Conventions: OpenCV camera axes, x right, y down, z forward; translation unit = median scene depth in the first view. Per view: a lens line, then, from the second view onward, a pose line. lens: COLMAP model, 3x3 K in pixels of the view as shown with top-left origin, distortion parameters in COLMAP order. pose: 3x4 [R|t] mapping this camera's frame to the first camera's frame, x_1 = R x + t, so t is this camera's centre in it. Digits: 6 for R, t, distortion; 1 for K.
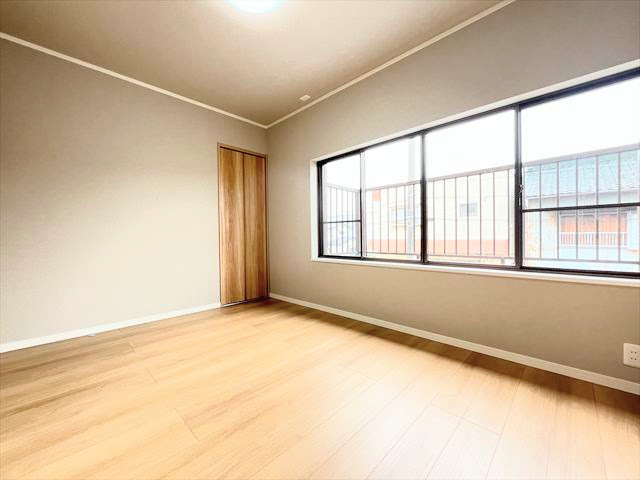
lens RADIAL K [[267.1, 0, 321.8], [0, 267.1, 236.5], [0, 0, 1]] dist [0.020312, 0.000075]
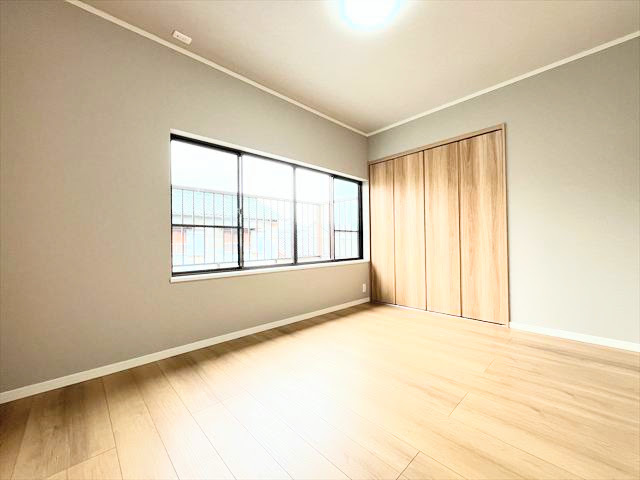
lens RADIAL K [[258.0, 0, 320.0], [0, 258.0, 240.0], [0, 0, 1]] dist [0.000024, 0.000123]
pose [[0.044798, 0.020949, 0.998776, -0.798740], [0.013722, 0.999673, -0.021583, 0.007778], [-0.998902, 0.014672, 0.044496, 0.749304]]
